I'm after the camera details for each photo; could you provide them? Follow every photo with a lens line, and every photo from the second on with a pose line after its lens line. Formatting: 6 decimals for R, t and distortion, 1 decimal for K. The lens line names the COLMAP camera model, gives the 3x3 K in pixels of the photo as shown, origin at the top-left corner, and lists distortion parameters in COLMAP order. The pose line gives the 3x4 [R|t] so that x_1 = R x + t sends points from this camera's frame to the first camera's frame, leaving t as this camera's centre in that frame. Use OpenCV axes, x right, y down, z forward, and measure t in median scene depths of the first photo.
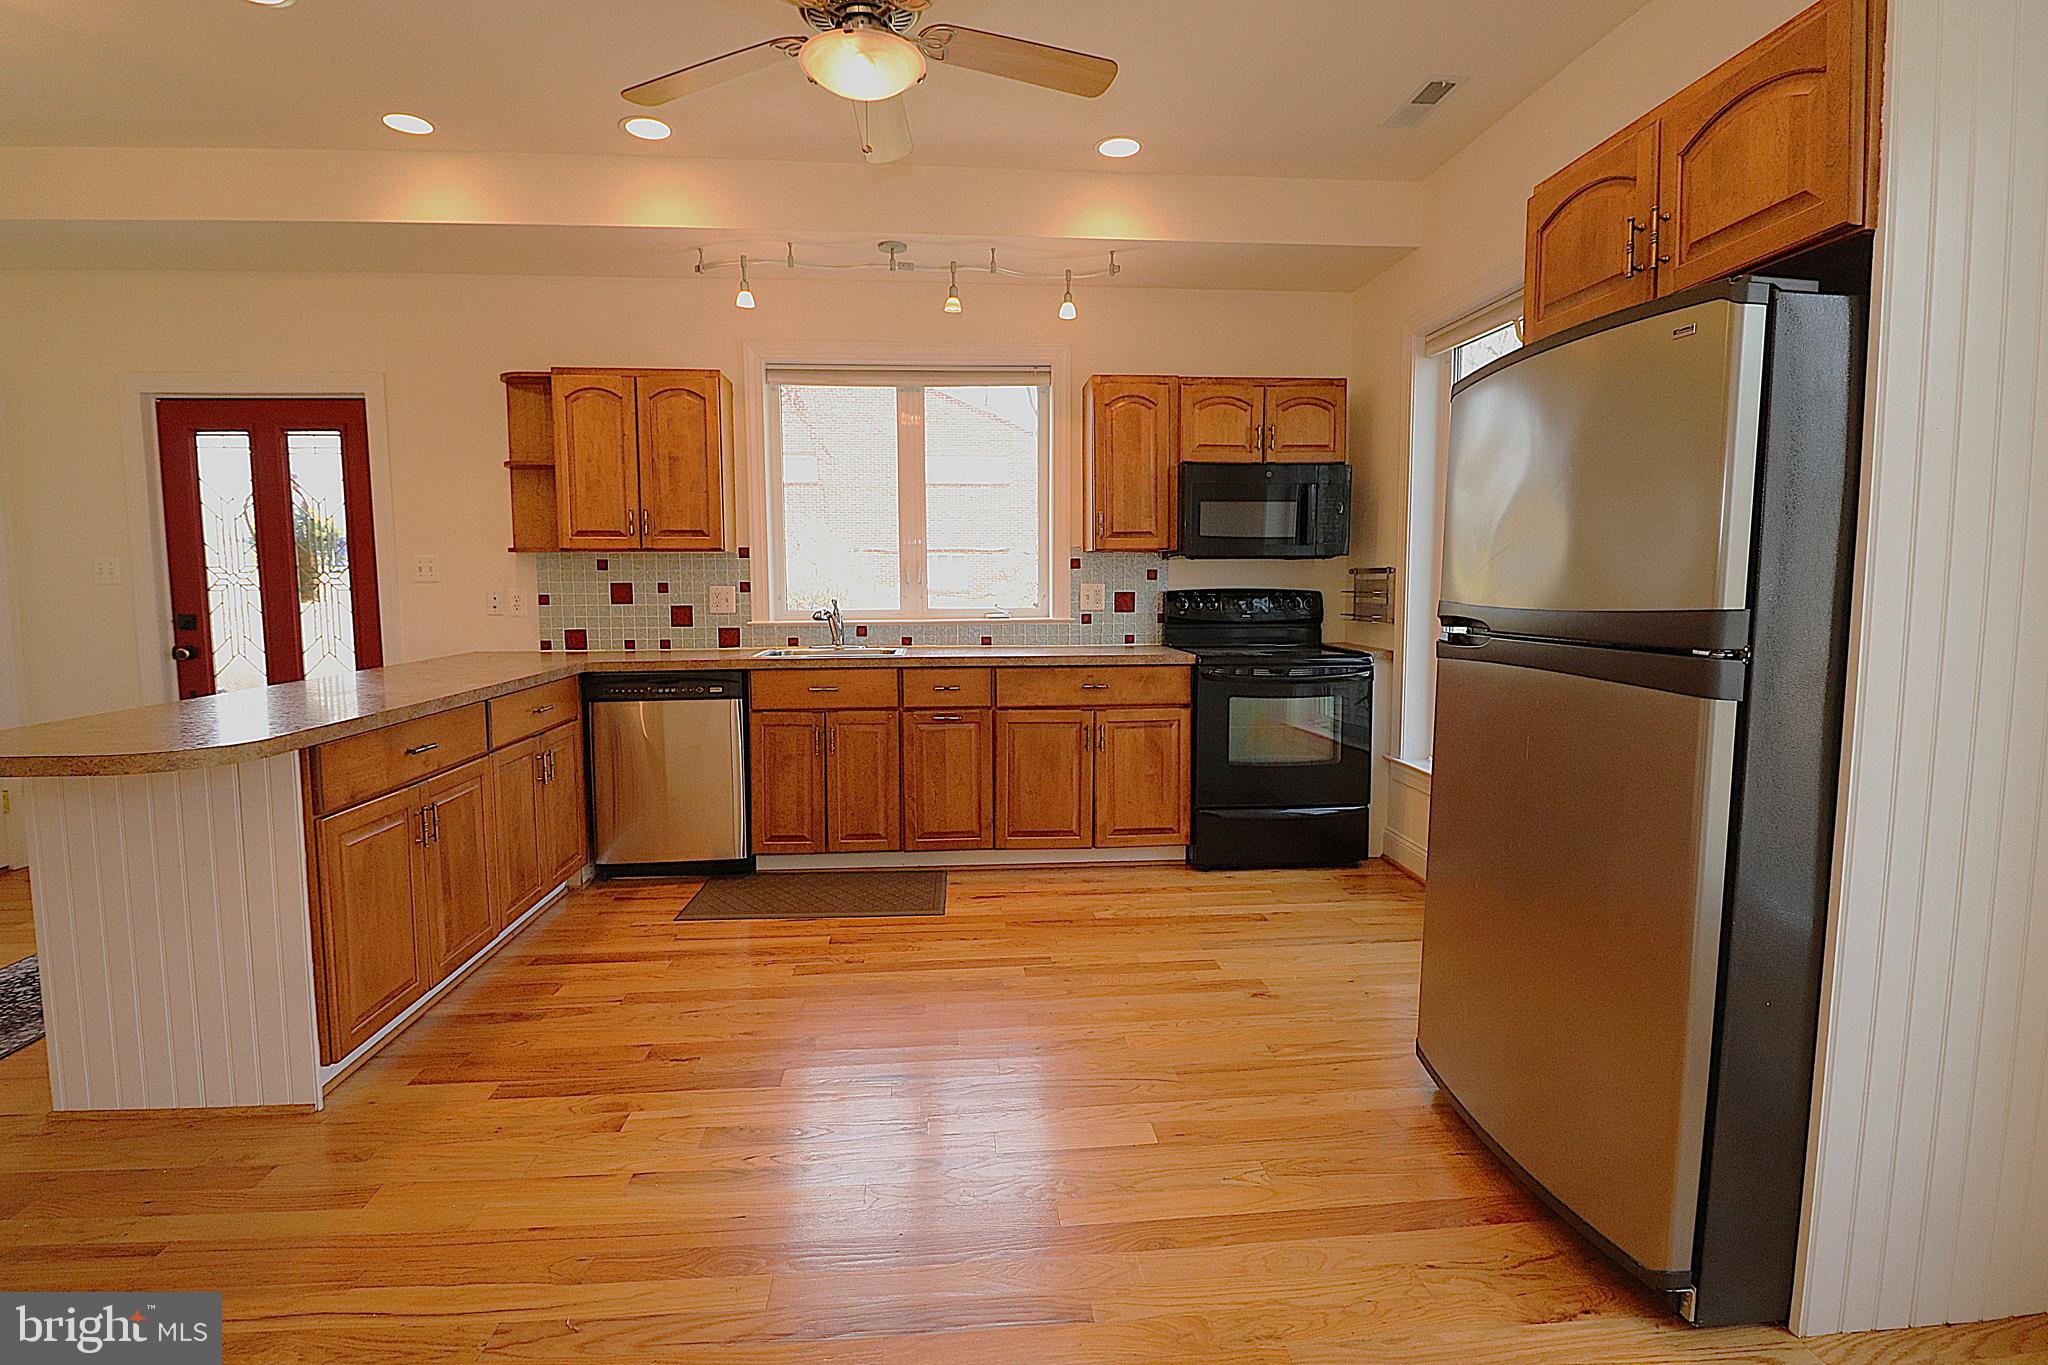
lens RADIAL K [[973.9, 0, 1028.9], [0, 973.9, 669.7], [0, 0, 1]] dist [-0.000199, -0.012441]
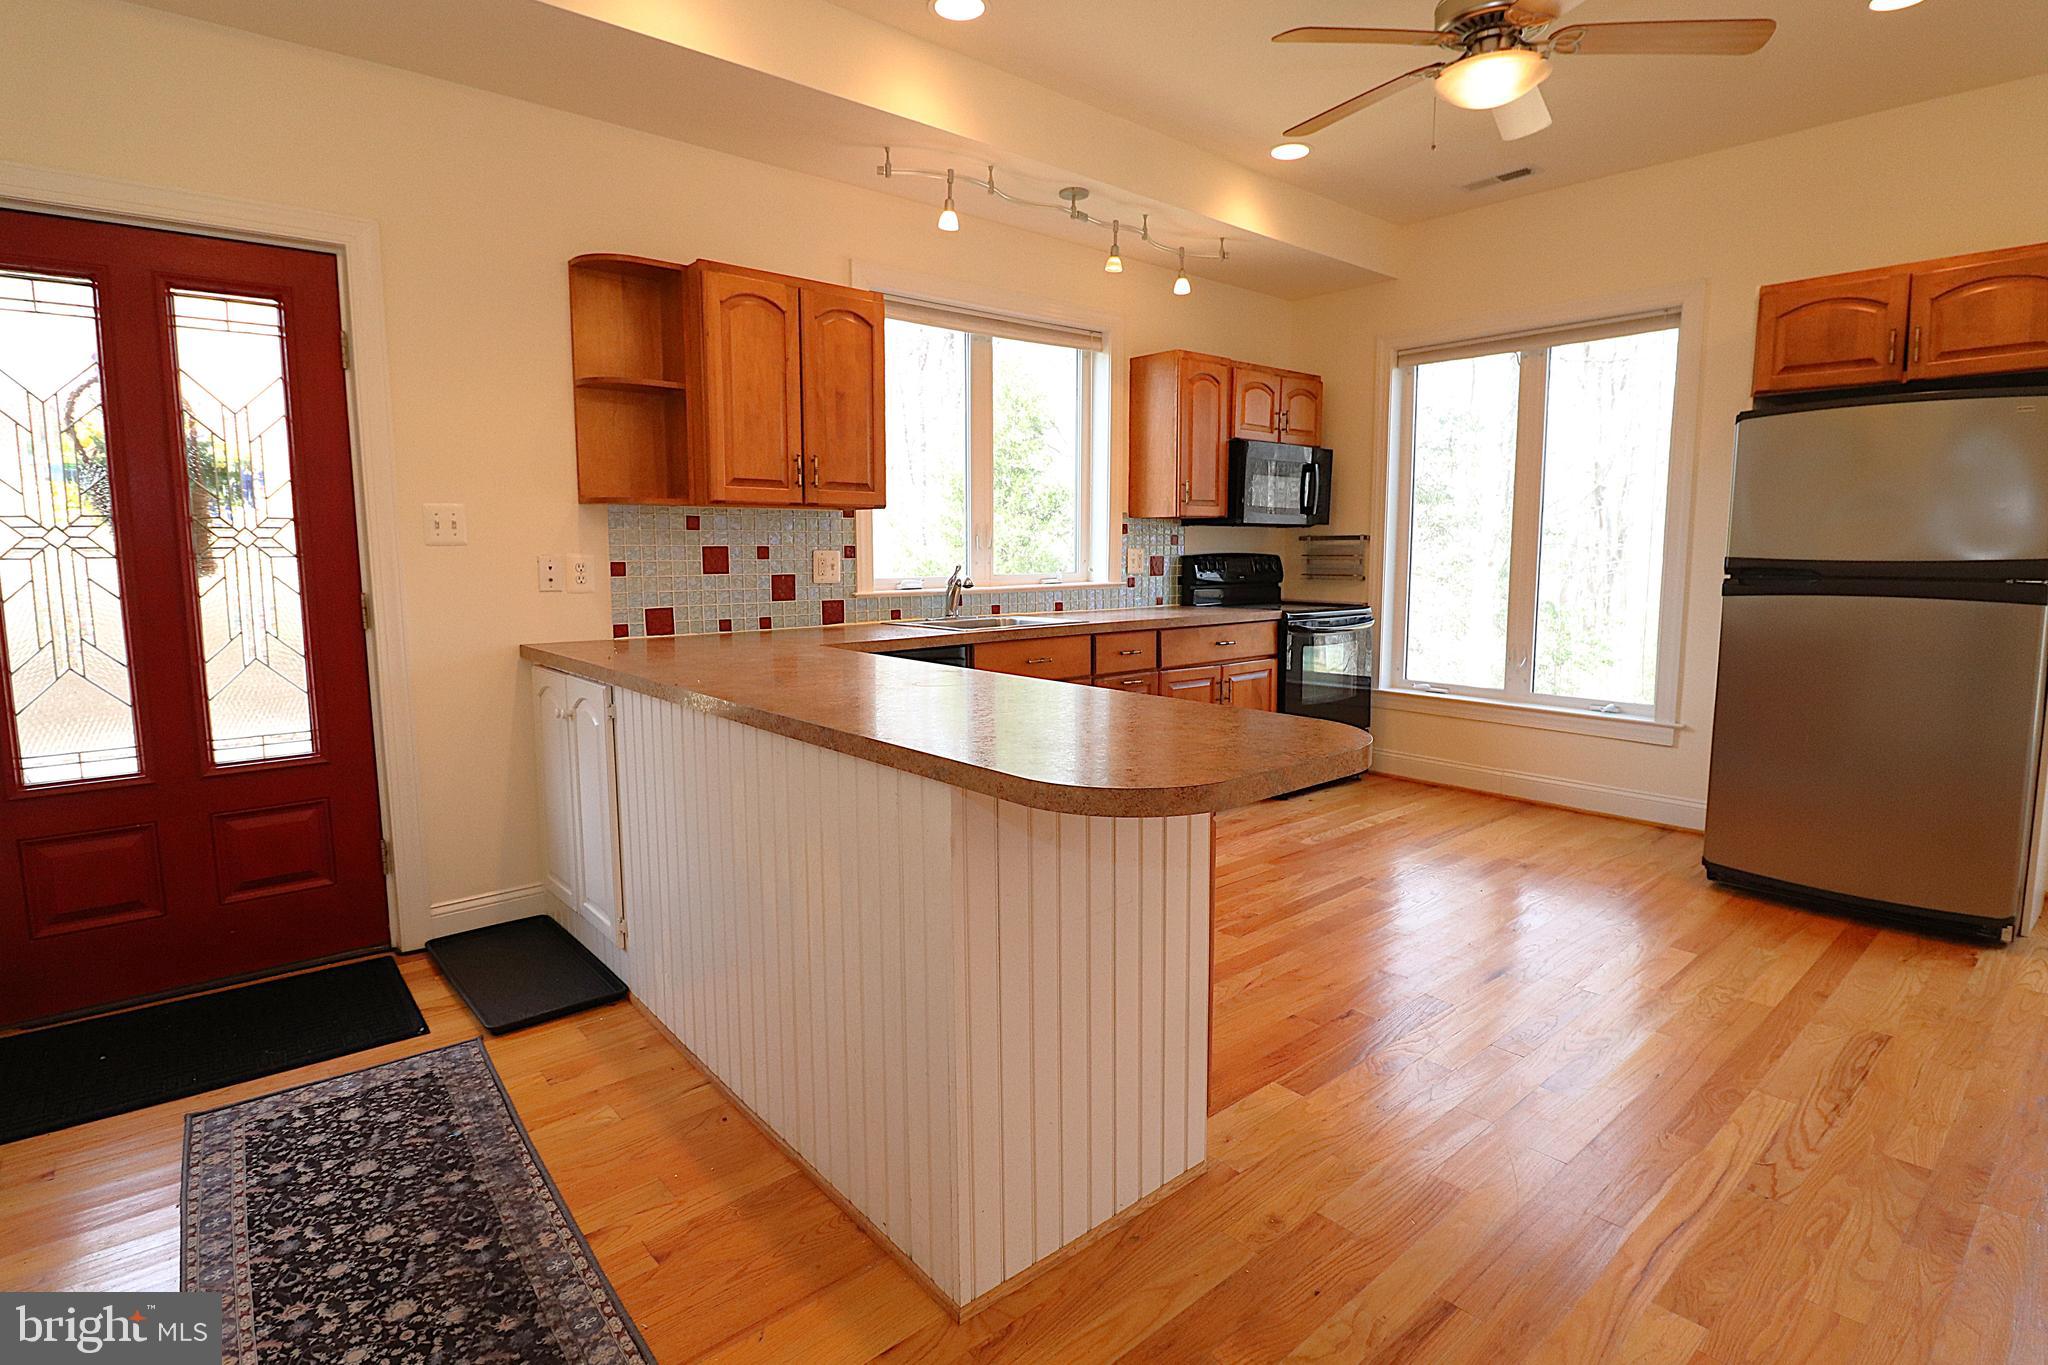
lens RADIAL K [[1012.7, 0, 1026.3], [0, 1012.7, 673.2], [0, 0, 1]] dist [-0.016676, -0.000454]
pose [[0.813170, -0.070009, 0.577800, -0.751119], [0.053047, 0.997522, 0.046210, -0.012976], [-0.579603, -0.006926, 0.814869, 0.209595]]
